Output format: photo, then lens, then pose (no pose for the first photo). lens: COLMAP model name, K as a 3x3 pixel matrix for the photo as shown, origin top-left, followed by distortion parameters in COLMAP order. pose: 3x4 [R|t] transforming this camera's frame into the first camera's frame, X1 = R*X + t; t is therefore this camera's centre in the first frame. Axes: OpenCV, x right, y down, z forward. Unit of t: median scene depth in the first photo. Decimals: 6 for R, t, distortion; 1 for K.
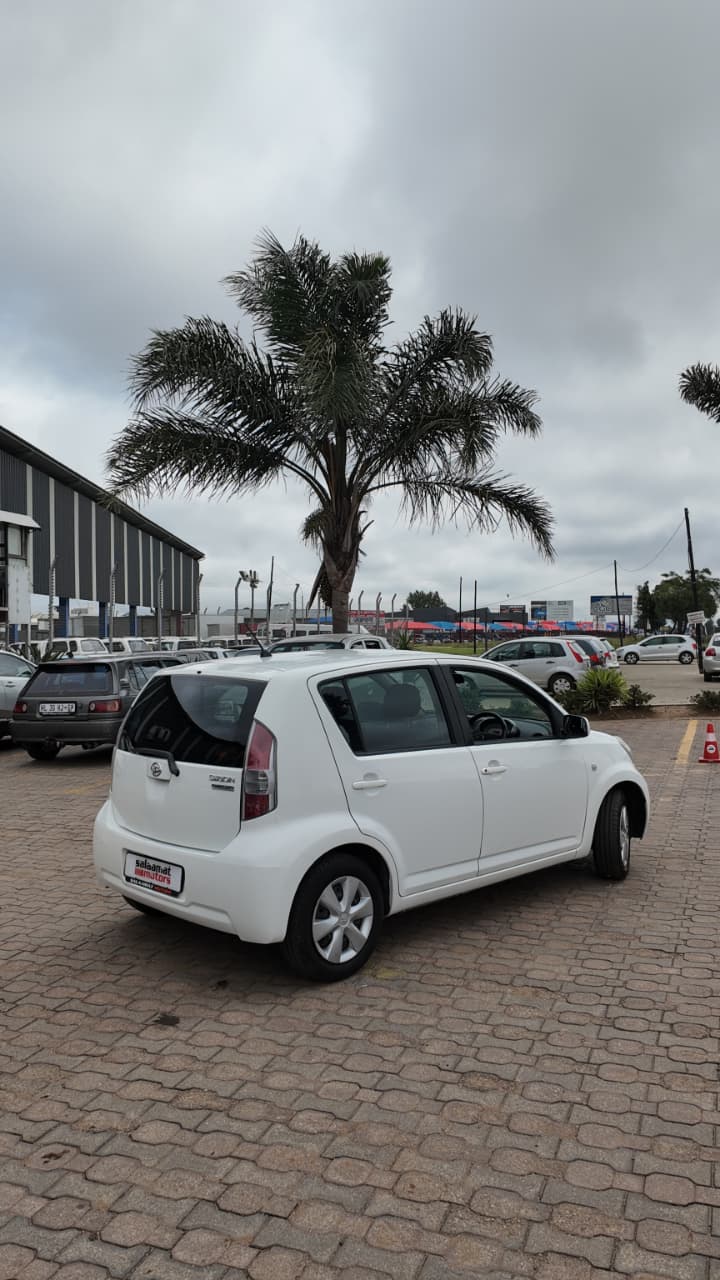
lens RADIAL K [[902.8, 0, 360.0], [0, 902.8, 640.0], [0, 0, 1]] dist [0.089607, -0.080202]
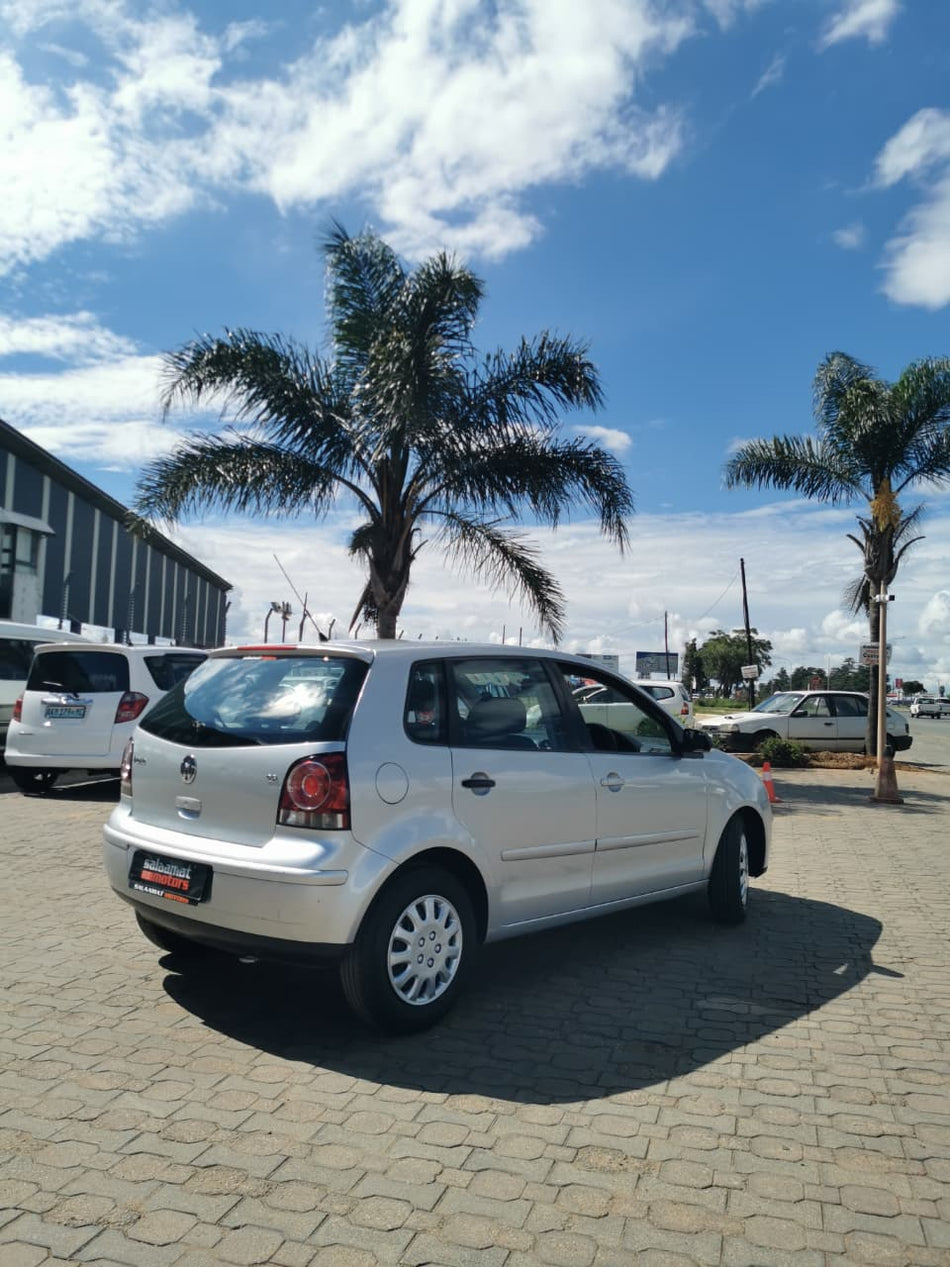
lens RADIAL K [[952.7, 0, 462.9], [0, 952.7, 623.0], [0, 0, 1]] dist [0.034953, -0.033864]
pose [[0.996501, 0.046219, 0.069634, -0.047680], [-0.041150, 0.996515, -0.072562, 0.085093], [-0.072745, 0.069443, 0.994930, 0.158751]]
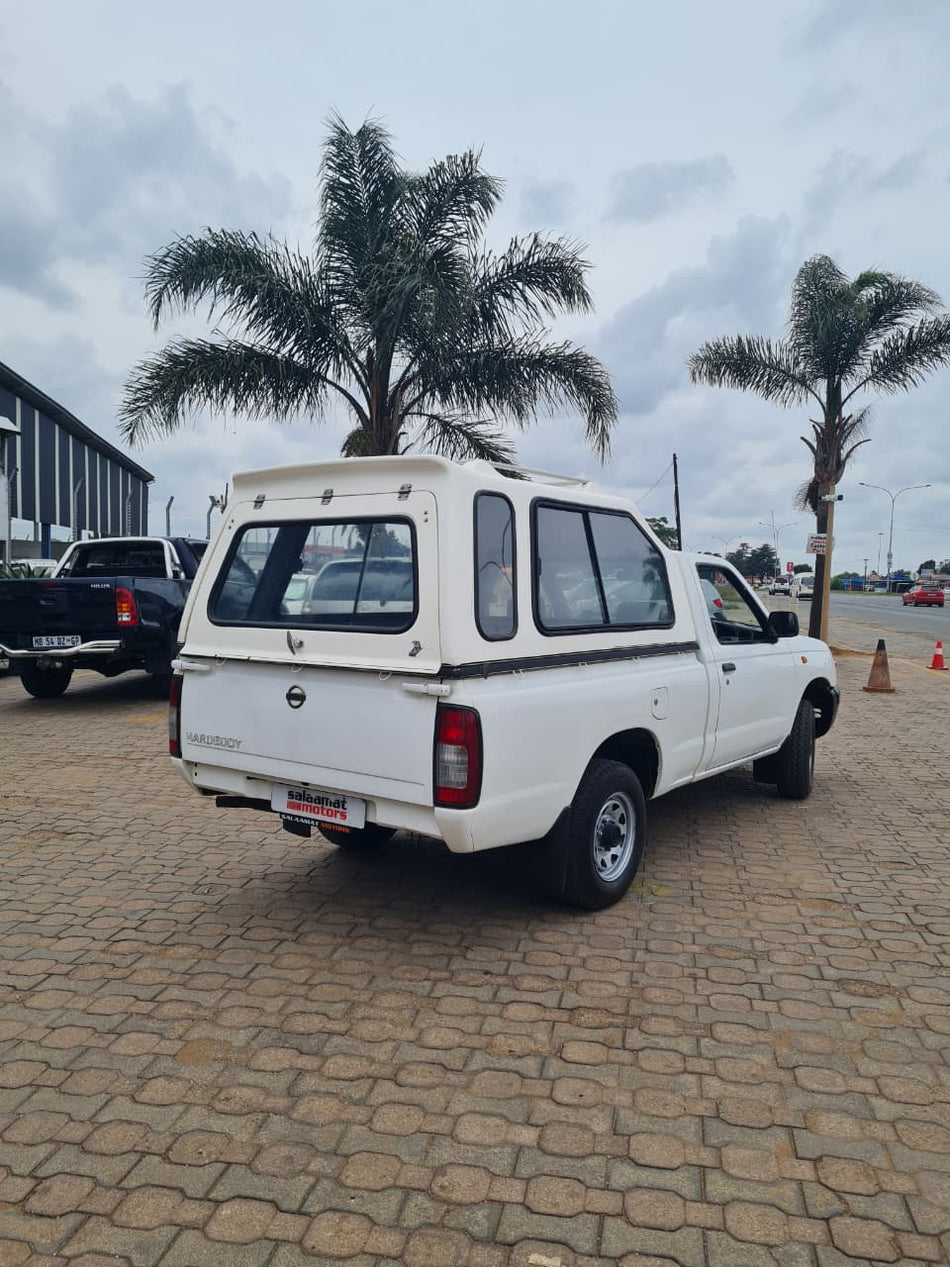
lens RADIAL K [[927.3, 0, 475.0], [0, 927.3, 633.5], [0, 0, 1]] dist [0.045168, 0.003444]
pose [[0.983531, 0.018037, 0.179838, -0.375077], [-0.028254, 0.998119, 0.054410, 0.048792], [-0.178519, -0.058595, 0.982190, 0.088329]]
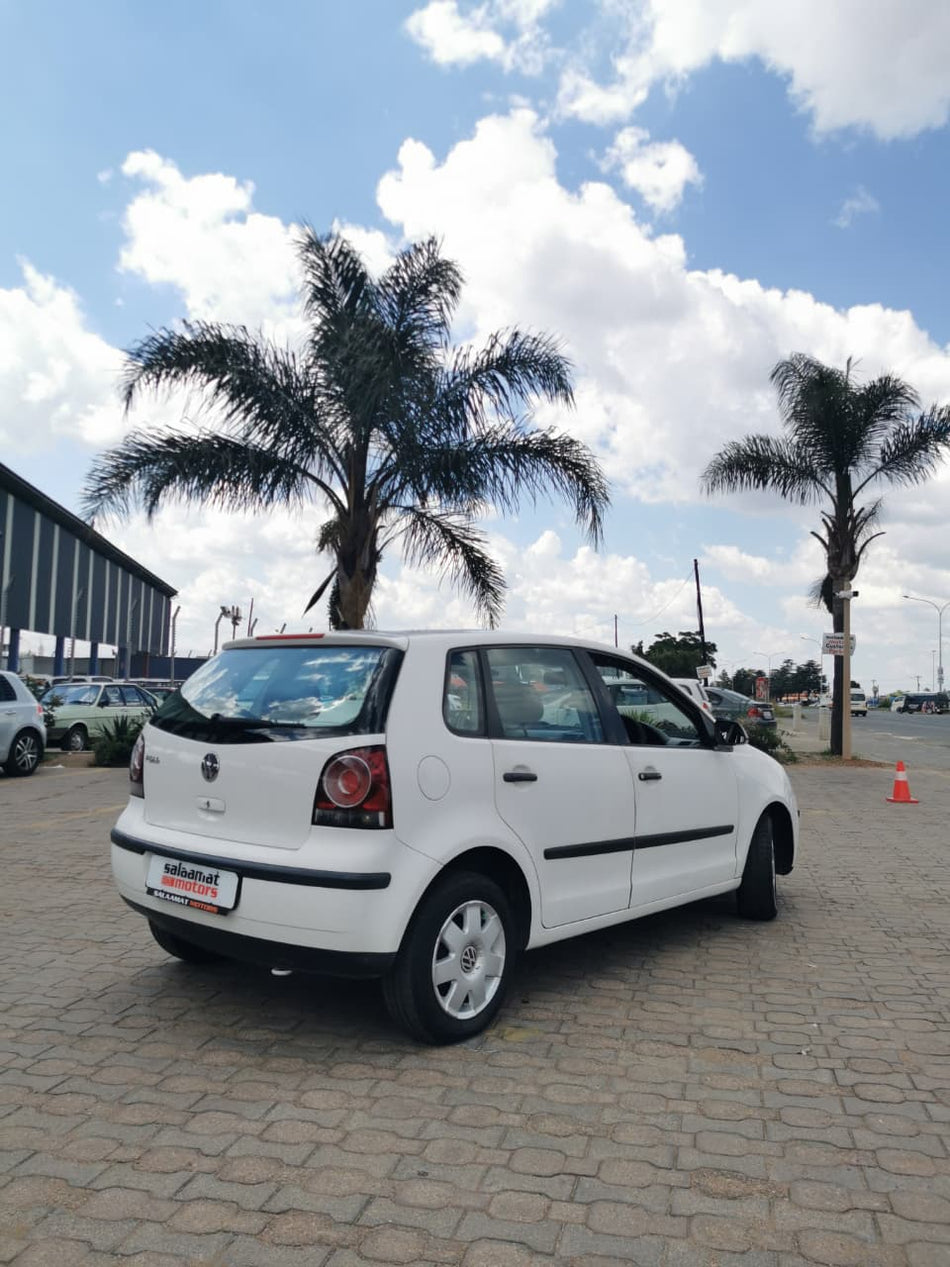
lens RADIAL K [[952.7, 0, 462.9], [0, 952.7, 623.0], [0, 0, 1]] dist [0.034953, -0.033864]
pose [[0.991234, 0.038313, 0.126438, -0.132393], [-0.028248, 0.996358, -0.080456, 0.108335], [-0.129060, 0.076179, 0.988706, 0.241338]]
